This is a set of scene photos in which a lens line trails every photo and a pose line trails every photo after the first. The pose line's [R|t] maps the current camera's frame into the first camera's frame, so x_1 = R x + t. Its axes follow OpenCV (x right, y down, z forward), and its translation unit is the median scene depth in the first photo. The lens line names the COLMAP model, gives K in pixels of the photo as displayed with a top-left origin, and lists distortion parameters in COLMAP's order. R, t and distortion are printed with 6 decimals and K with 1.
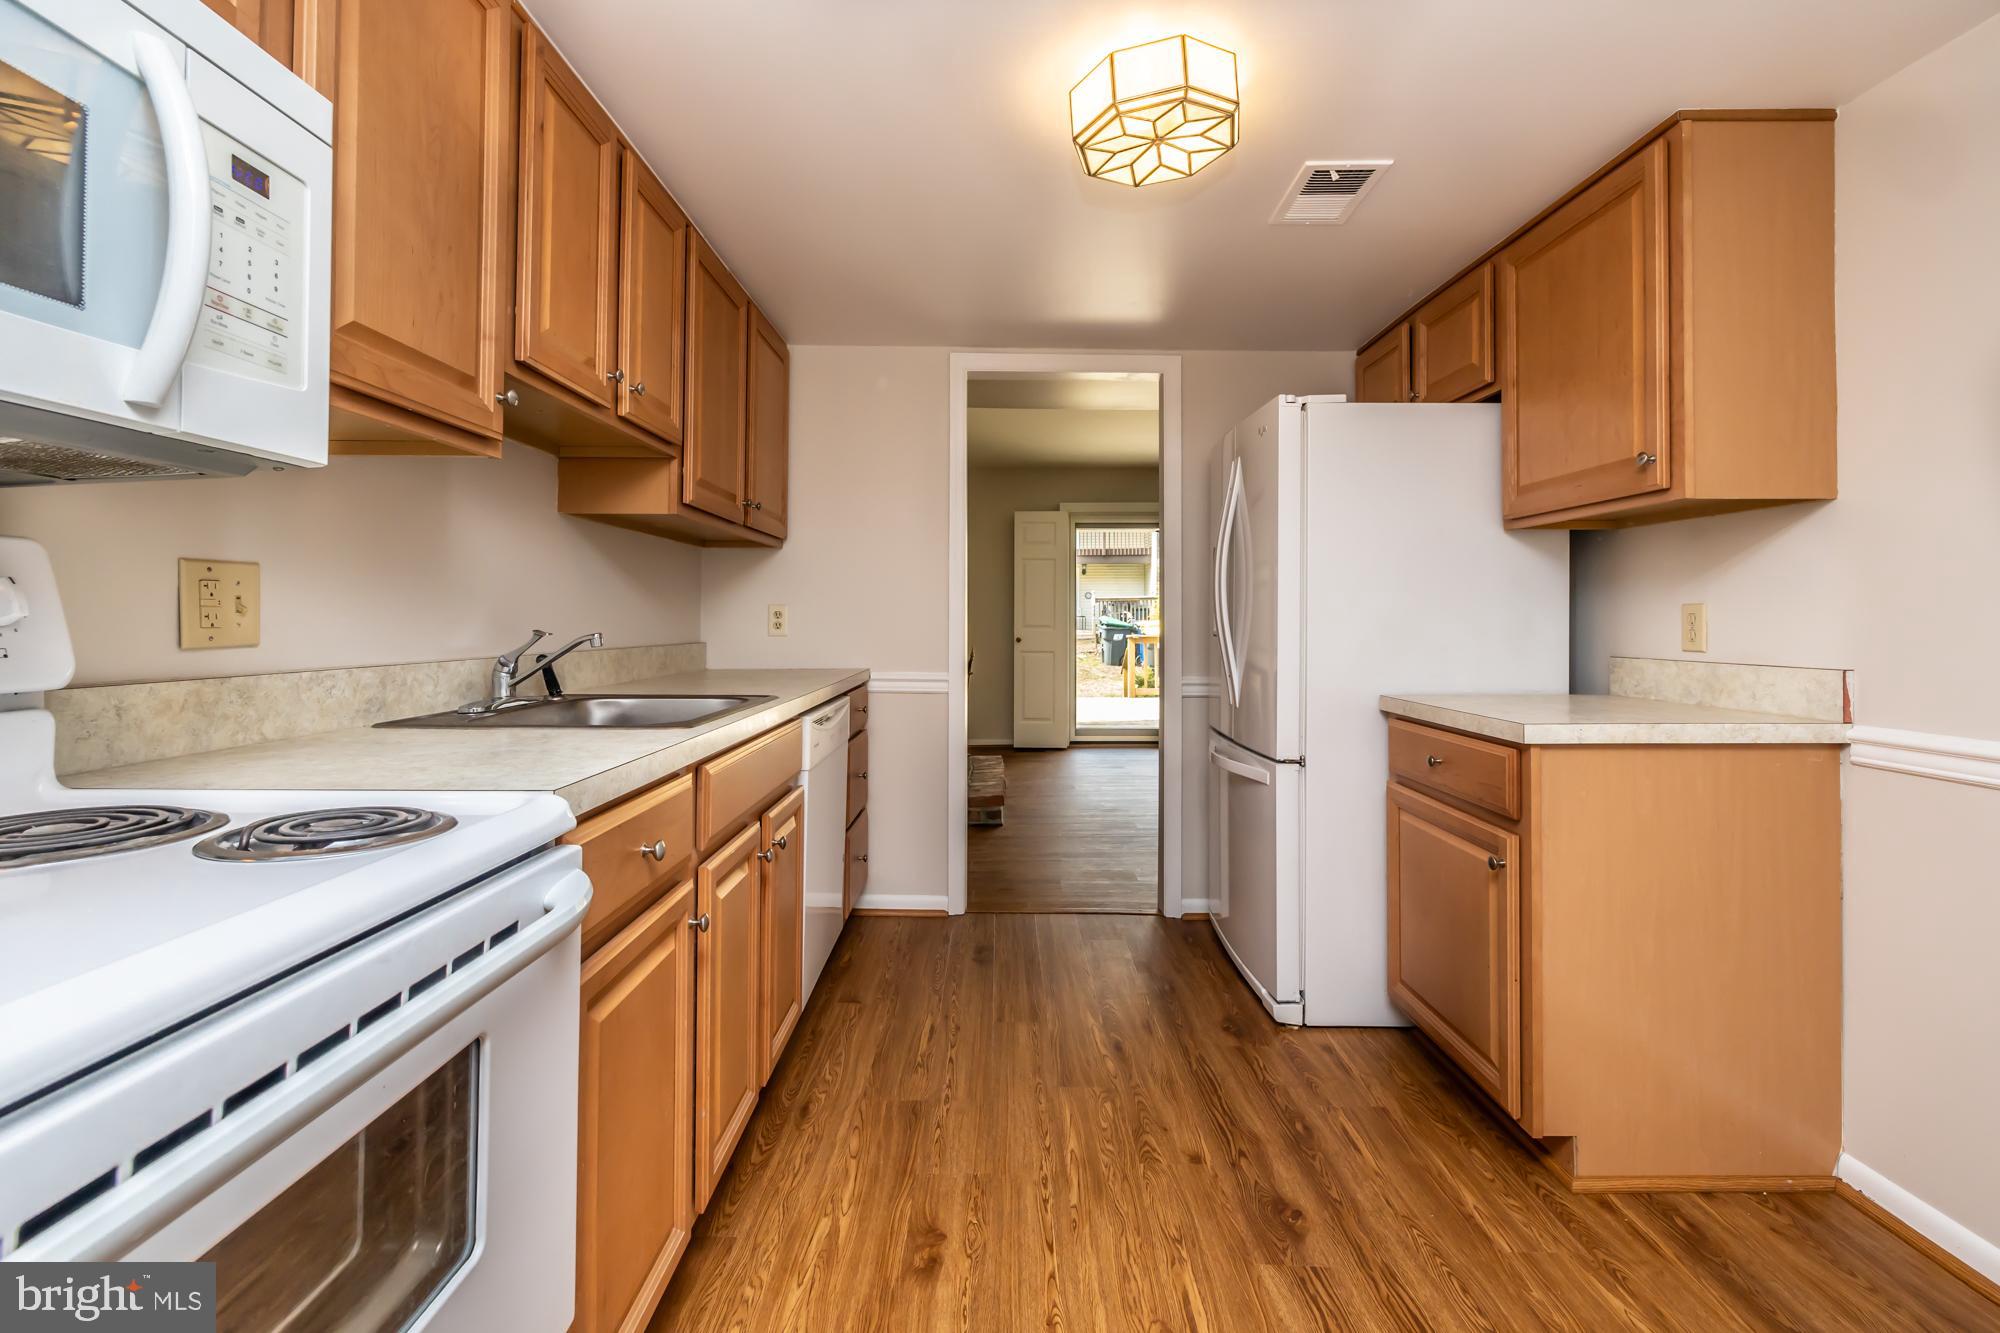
lens RADIAL K [[849.1, 0, 985.1], [0, 849.1, 612.2], [0, 0, 1]] dist [-0.000616, 0.000123]
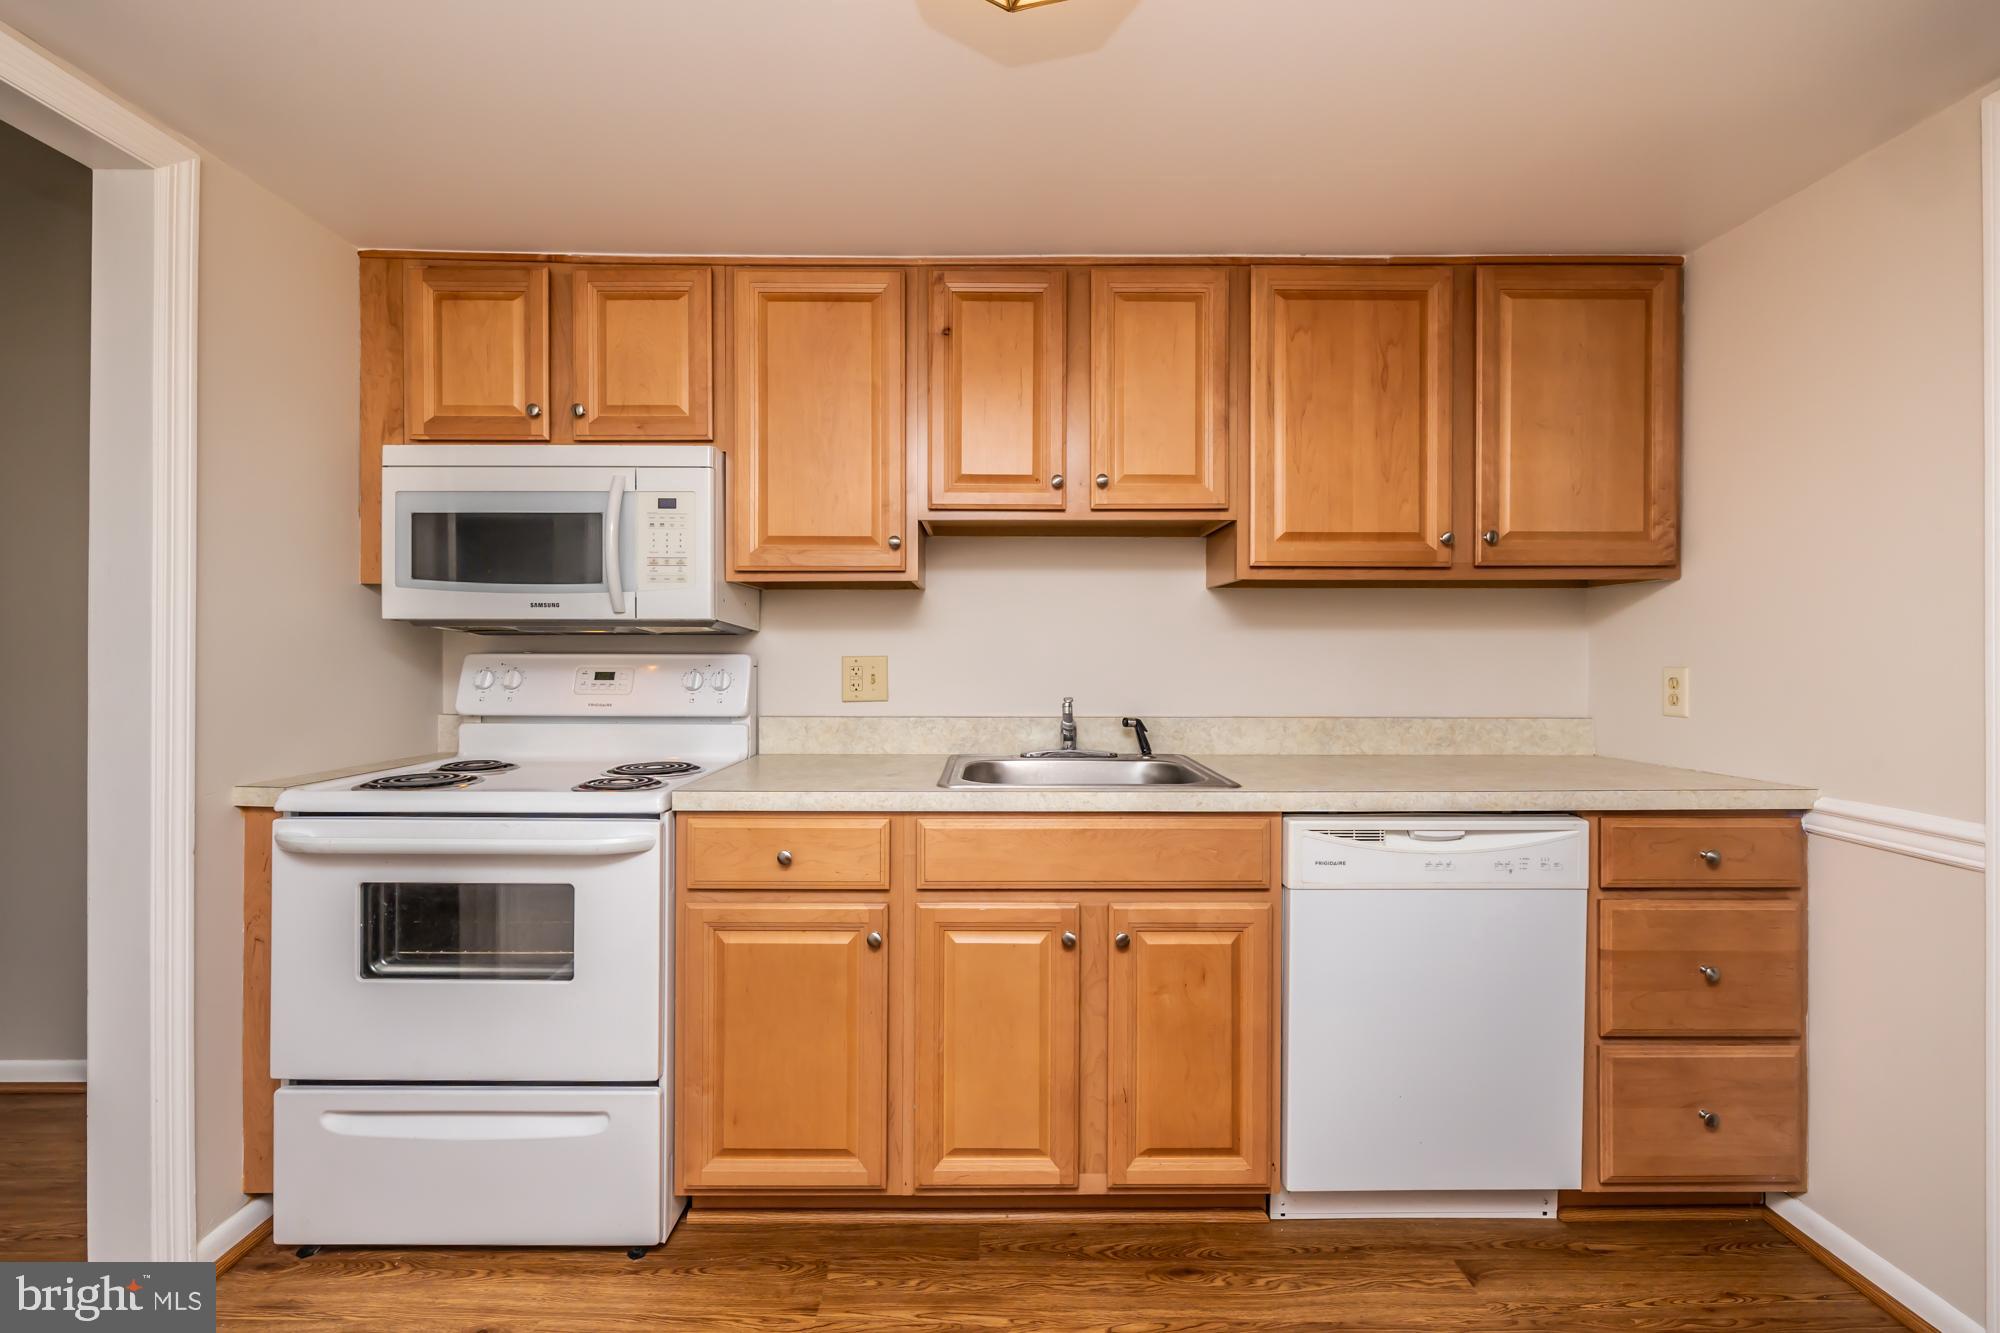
lens RADIAL K [[828.4, 0, 998.6], [0, 828.4, 657.8], [0, 0, 1]] dist [0.000540, 0.000119]
pose [[0.024310, -0.003669, -0.999698, 0.739362], [0.008102, 0.999961, -0.003473, -0.036370], [0.999672, -0.008015, 0.024339, 0.950995]]
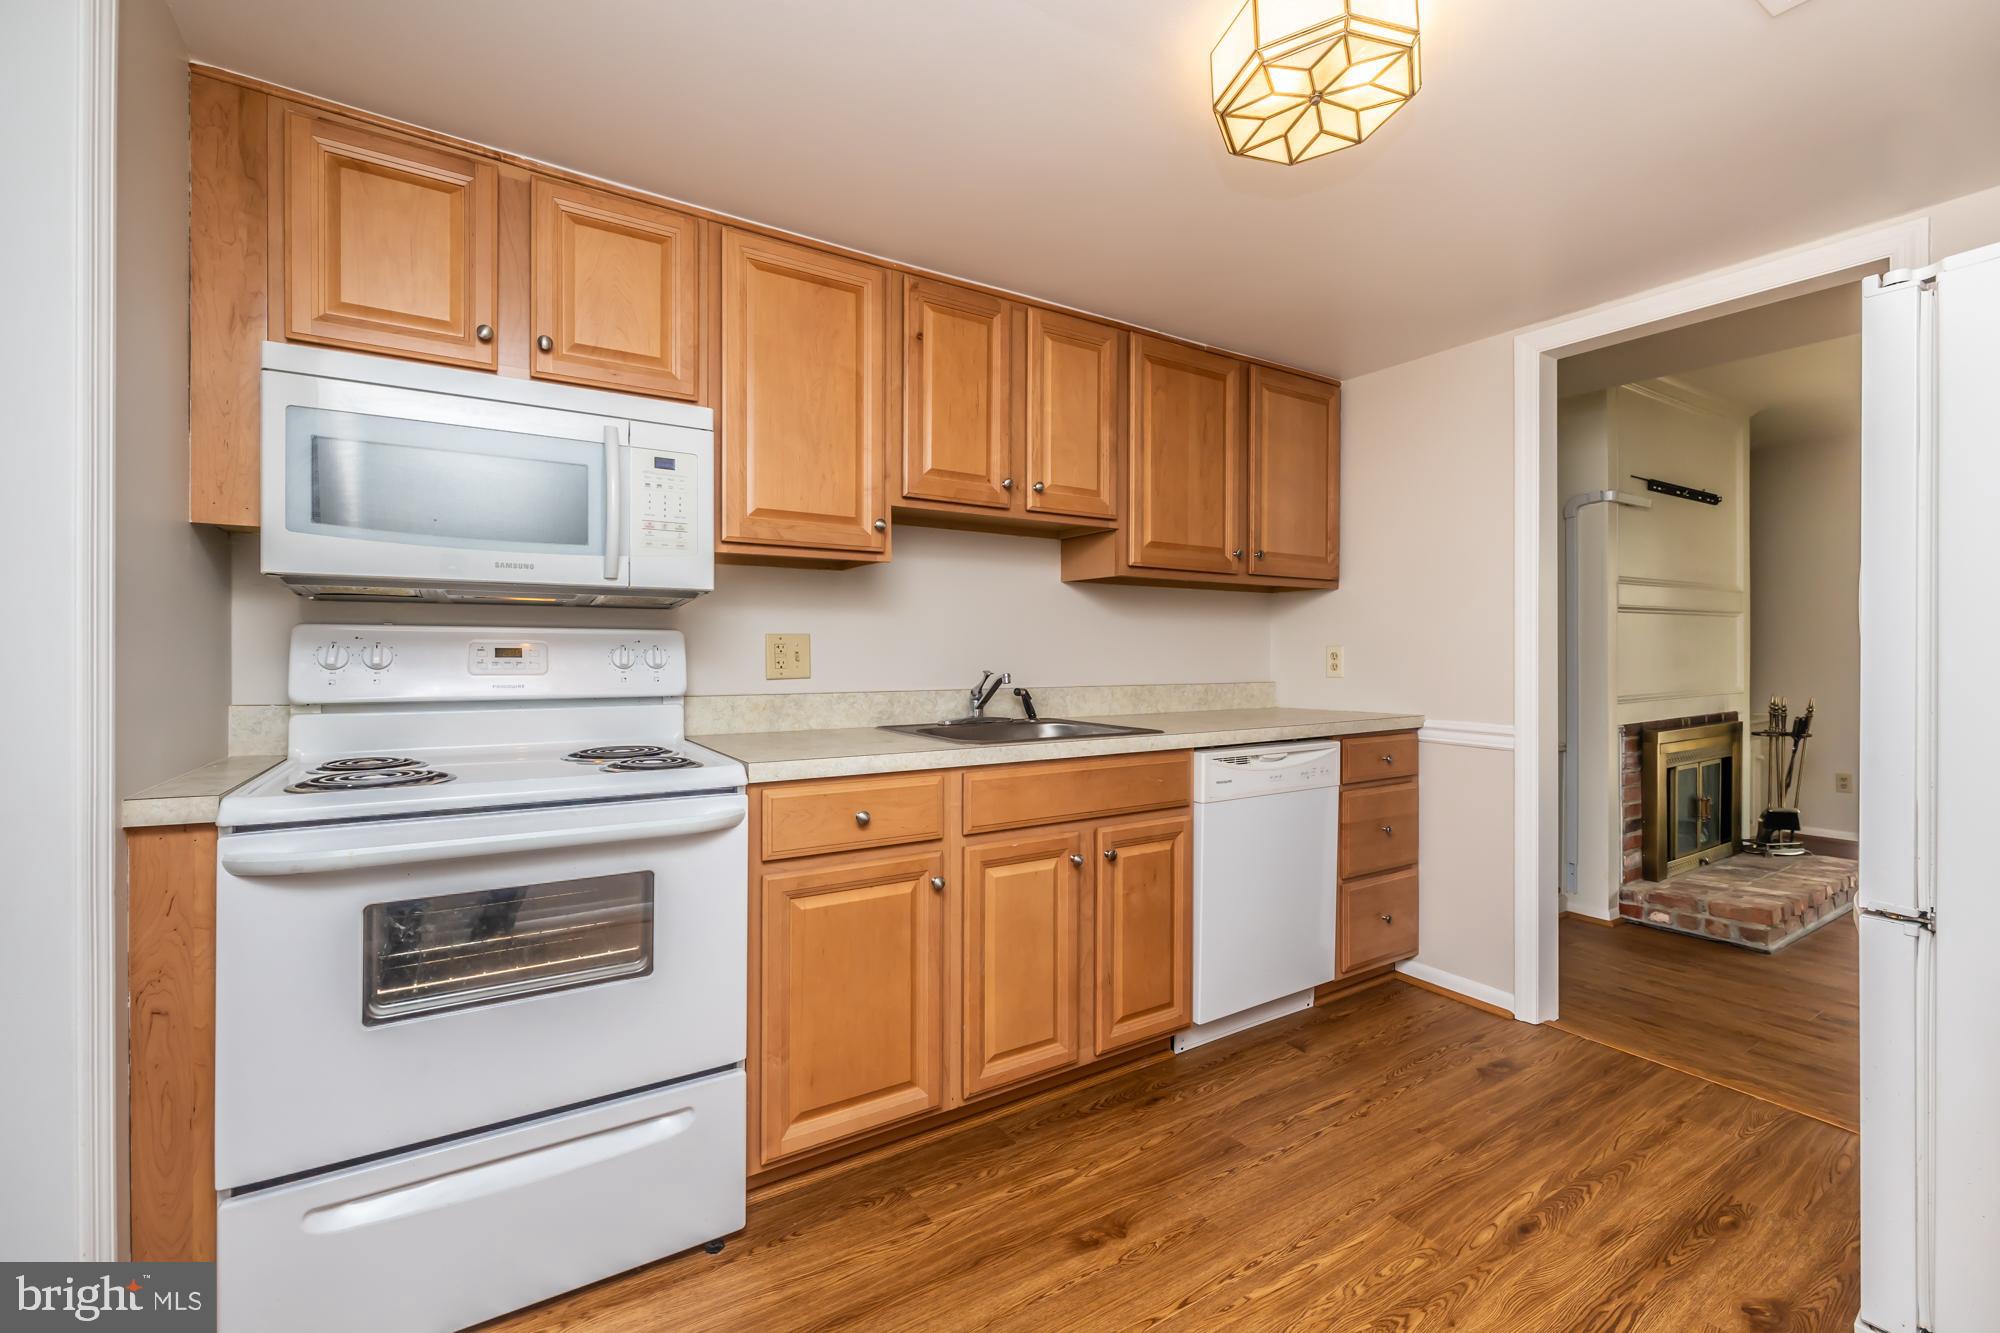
lens RADIAL K [[828.4, 0, 998.6], [0, 828.4, 657.8], [0, 0, 1]] dist [0.000540, 0.000119]
pose [[0.545765, -0.002096, -0.837936, 0.709671], [0.010816, 0.999931, 0.004543, -0.007306], [0.837869, -0.011543, 0.545750, 0.282332]]
